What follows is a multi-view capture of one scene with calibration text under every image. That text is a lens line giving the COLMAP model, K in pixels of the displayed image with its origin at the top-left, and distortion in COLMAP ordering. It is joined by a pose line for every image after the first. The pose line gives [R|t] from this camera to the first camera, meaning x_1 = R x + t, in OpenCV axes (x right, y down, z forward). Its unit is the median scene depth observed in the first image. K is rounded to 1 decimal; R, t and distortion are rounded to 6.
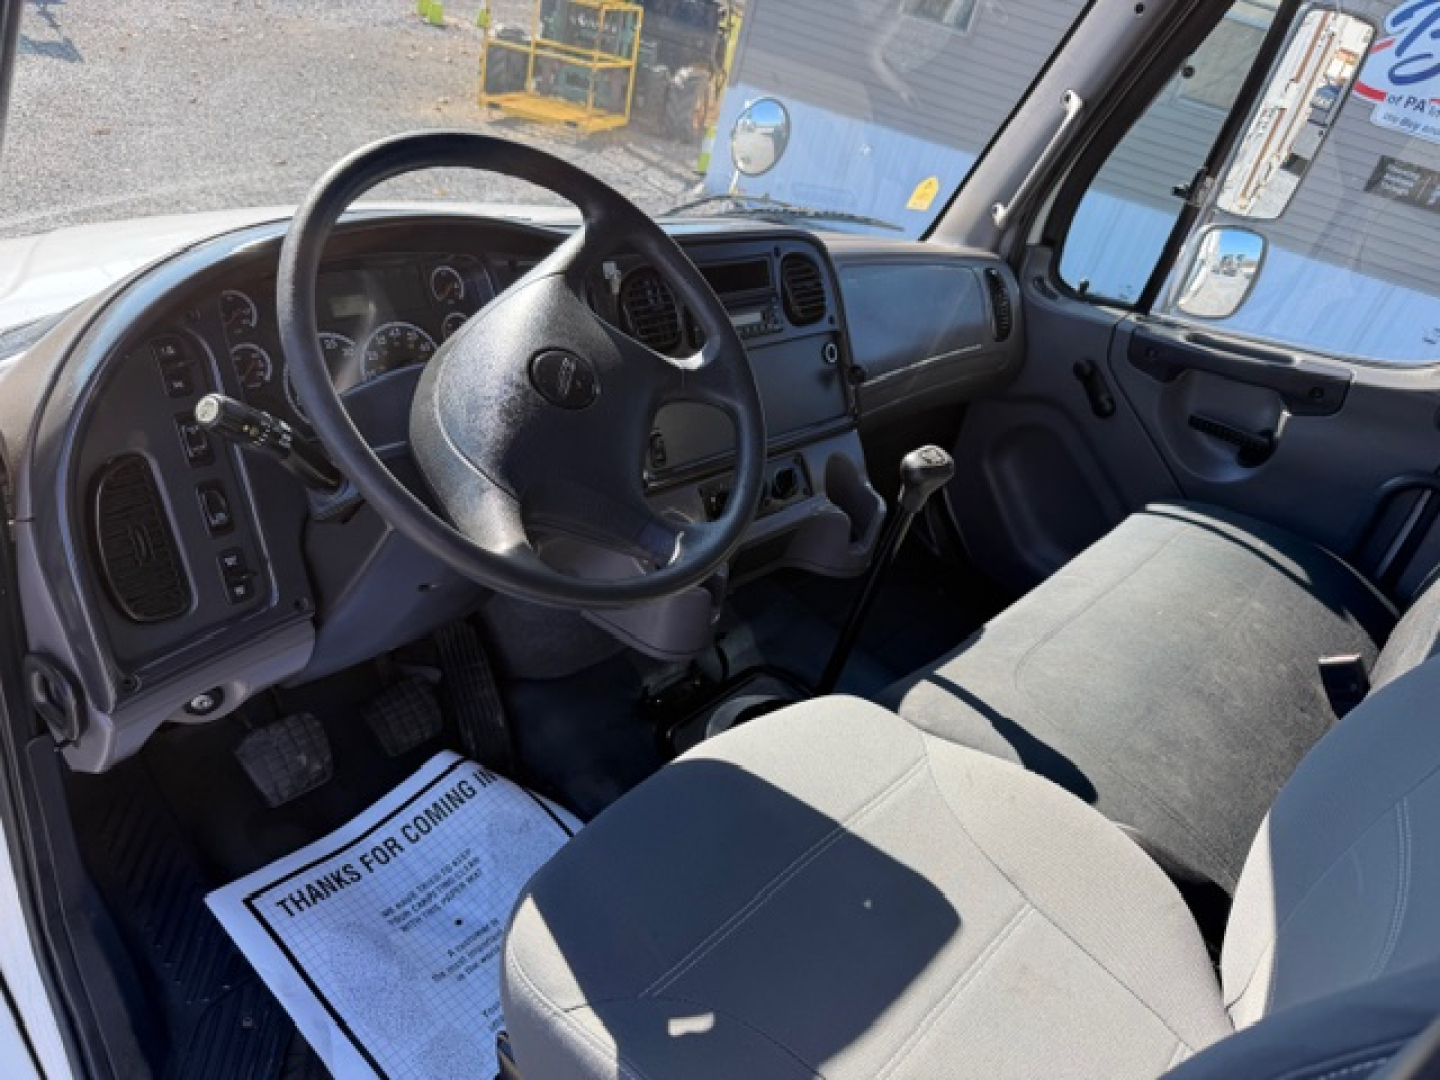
lens RADIAL K [[1004.7, 0, 728.2], [0, 1004.7, 544.6], [0, 0, 1]] dist [0.001953, -0.001817]
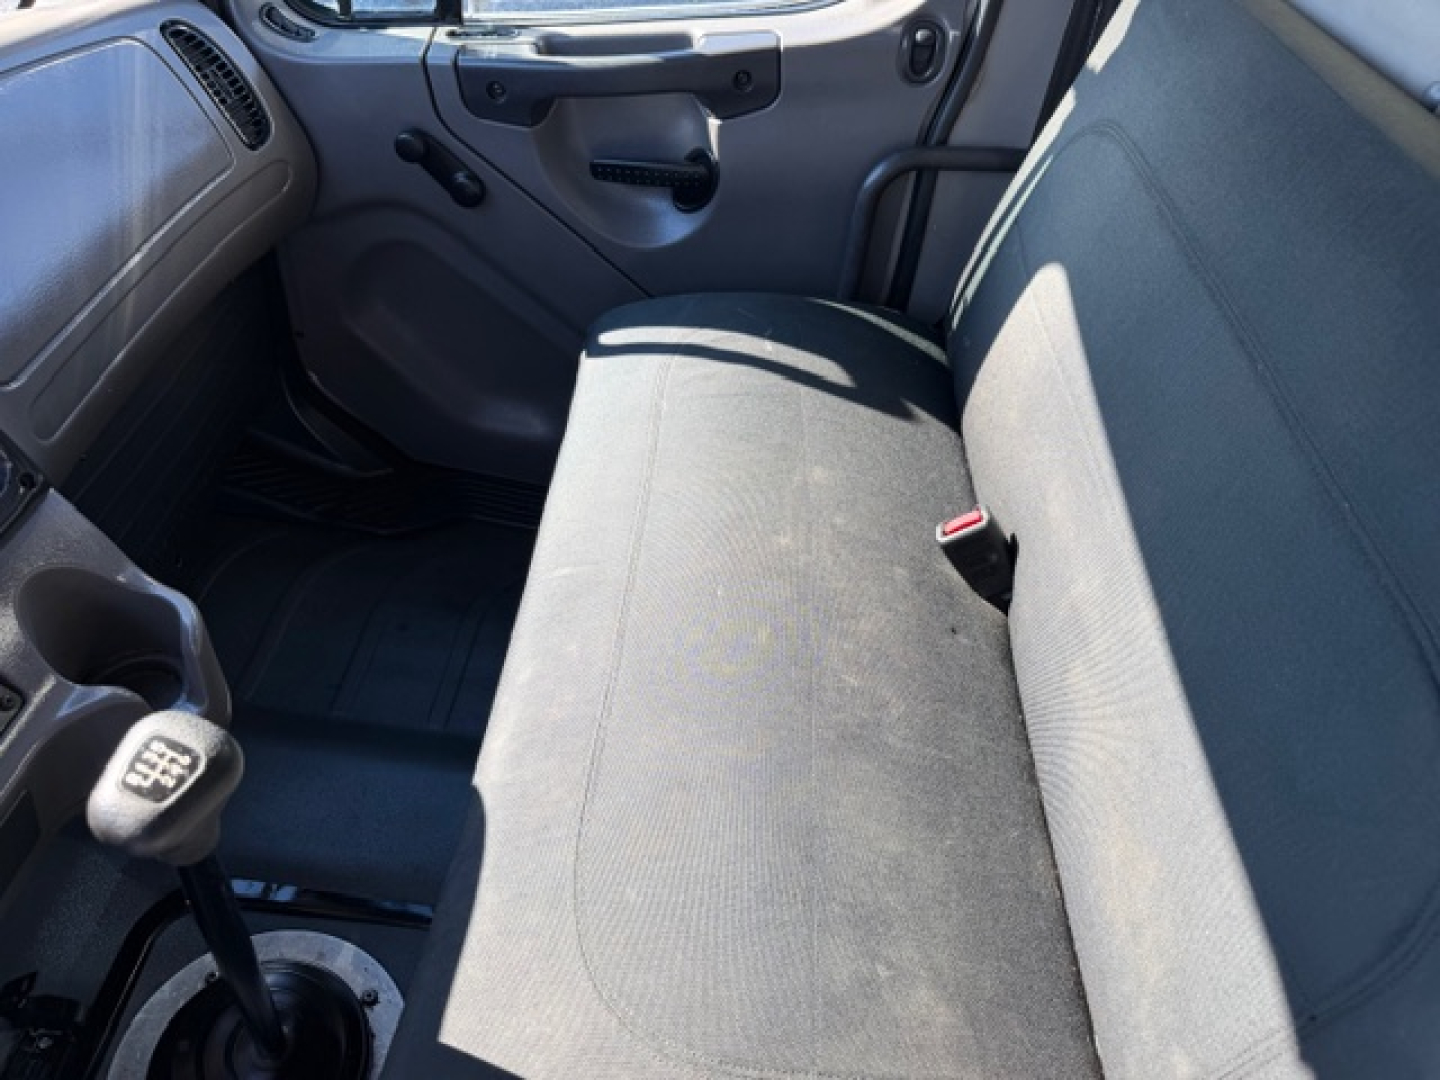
lens RADIAL K [[984.3, 0, 720.0], [0, 984.3, 540.0], [0, 0, 1]] dist [-0.025753, 0.000813]
pose [[0.784907, -0.501380, 0.364060, 0.170972], [0.365181, 0.848995, 0.381905, -0.134476], [-0.500565, -0.166812, 0.849476, 0.375492]]
